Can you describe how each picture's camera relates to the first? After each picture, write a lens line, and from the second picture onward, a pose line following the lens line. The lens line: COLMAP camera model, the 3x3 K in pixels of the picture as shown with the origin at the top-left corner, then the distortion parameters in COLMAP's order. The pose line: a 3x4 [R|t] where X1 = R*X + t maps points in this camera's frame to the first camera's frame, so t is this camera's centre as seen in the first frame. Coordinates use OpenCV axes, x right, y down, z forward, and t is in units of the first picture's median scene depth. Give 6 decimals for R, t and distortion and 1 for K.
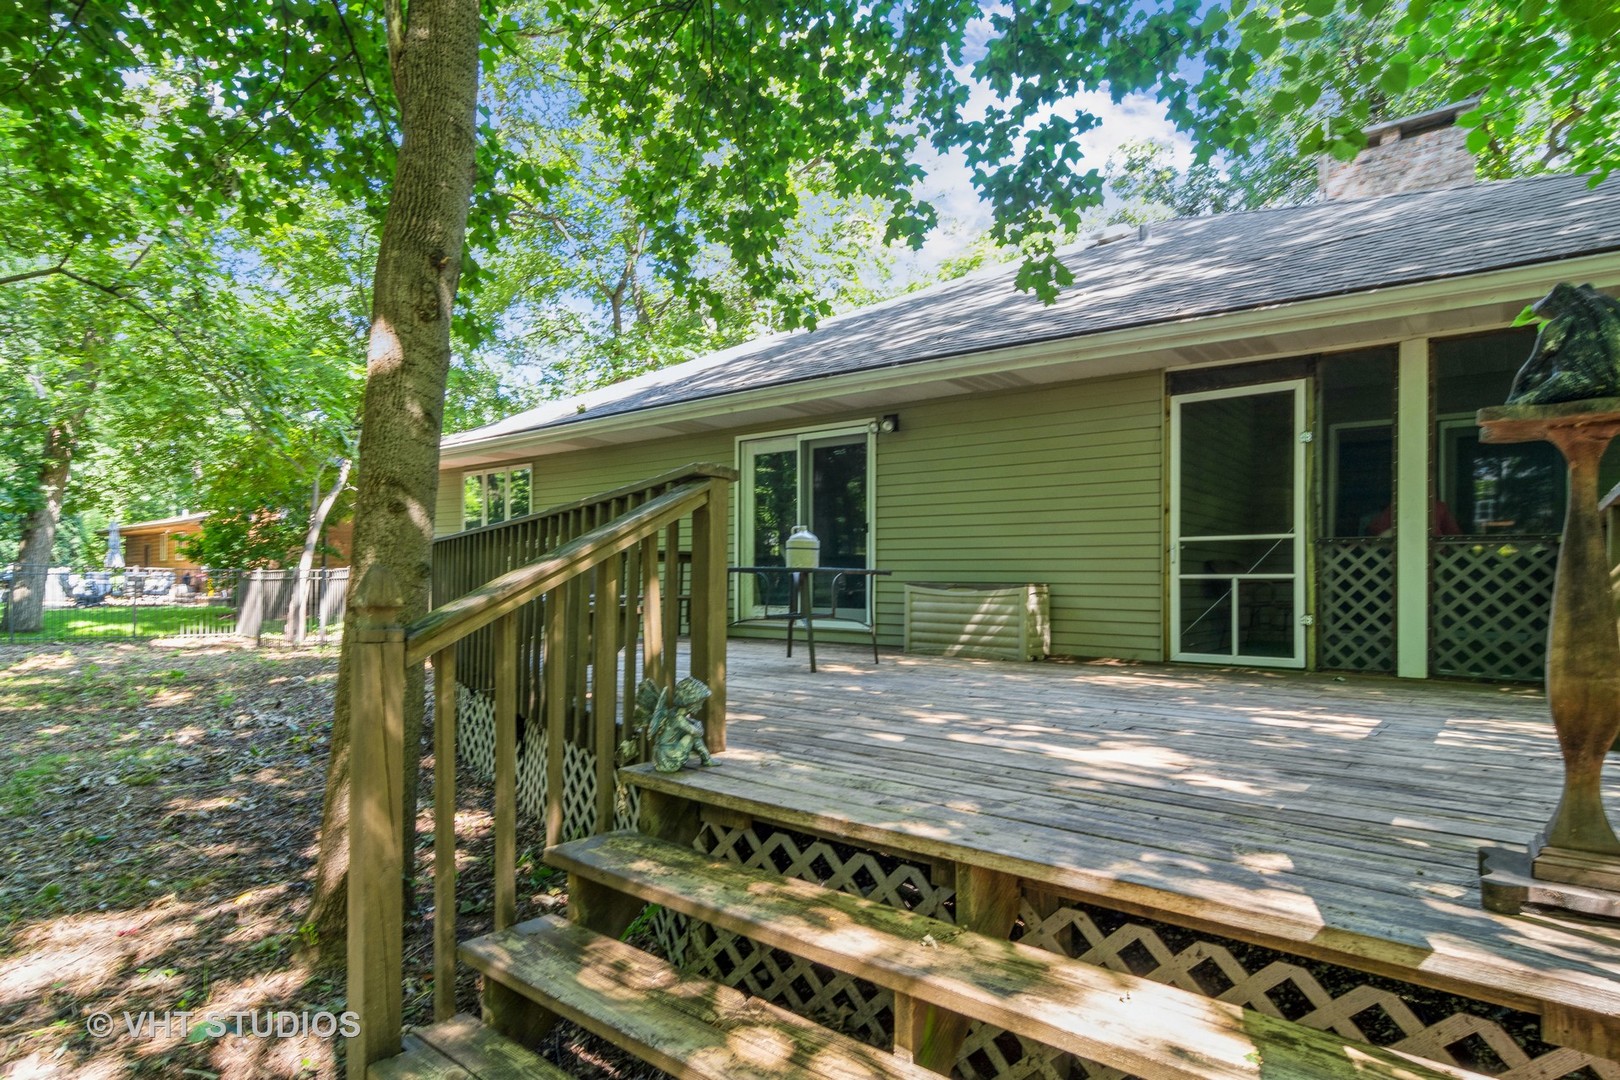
lens RADIAL K [[868.8, 0, 805.0], [0, 868.8, 557.7], [0, 0, 1]] dist [-0.002553, 0.001020]
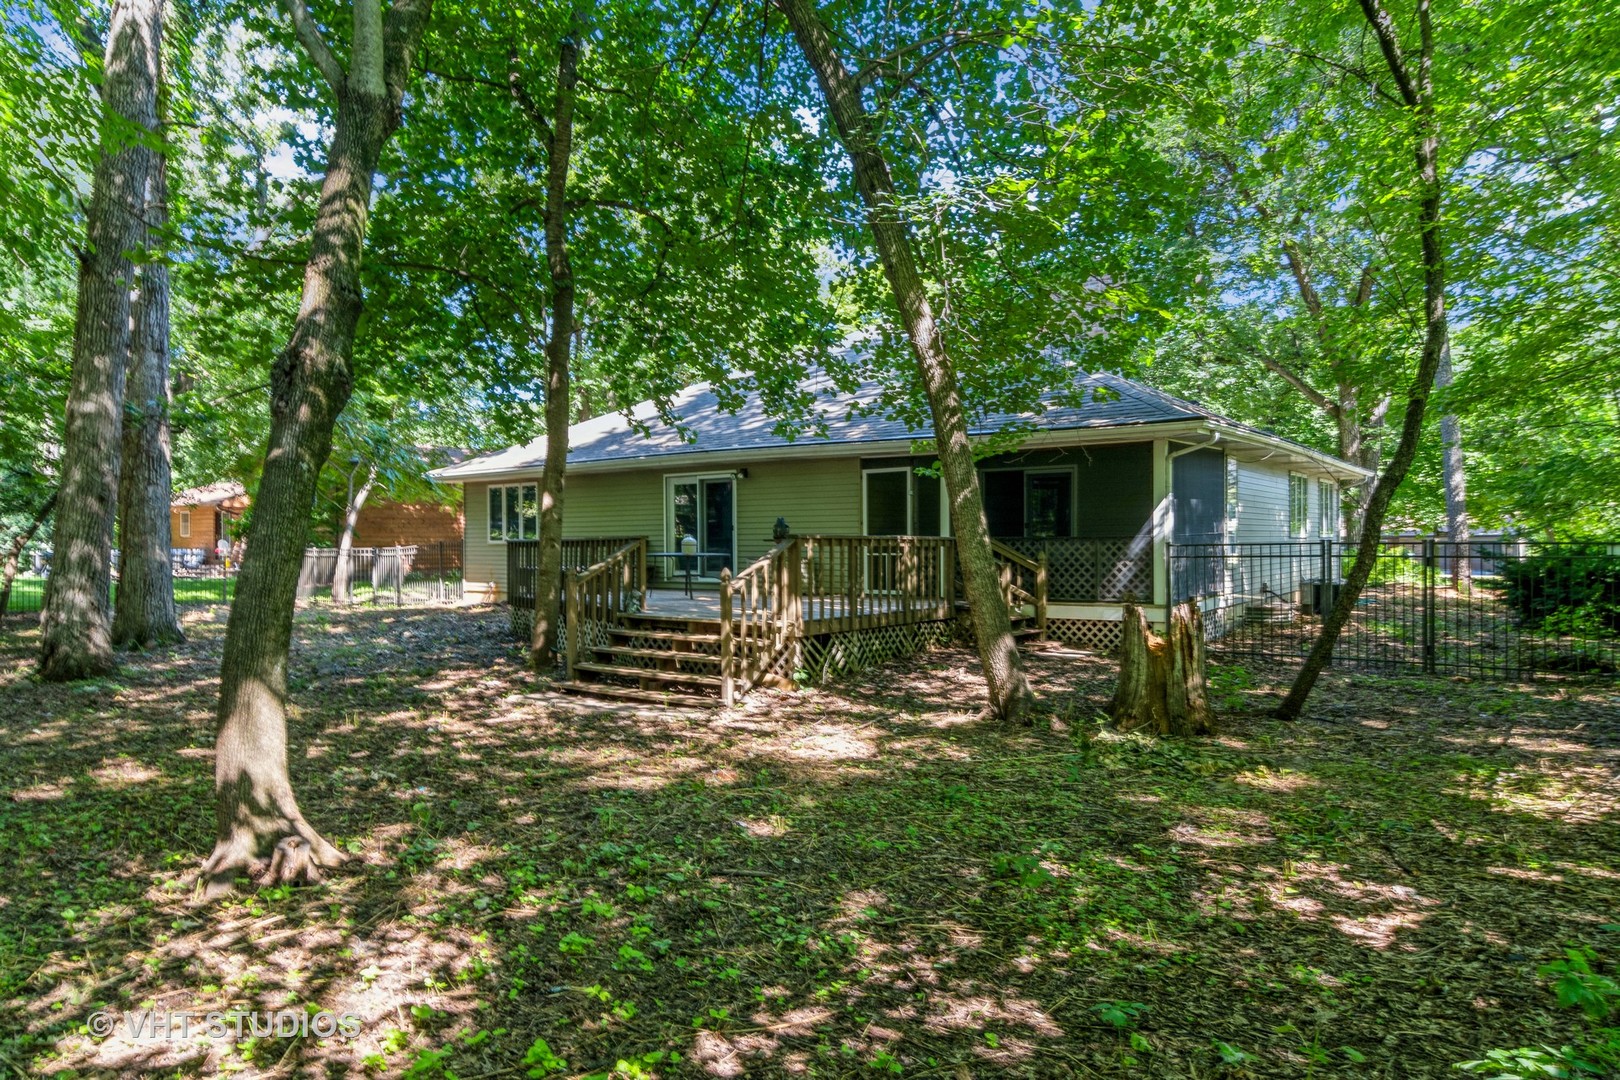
lens RADIAL K [[922.3, 0, 804.1], [0, 922.3, 551.2], [0, 0, 1]] dist [-0.001240, -0.000491]
pose [[0.999159, -0.006167, 0.040529, 0.192002], [0.005157, 0.999675, 0.024978, -0.046131], [-0.040670, -0.024748, 0.998866, -1.296274]]
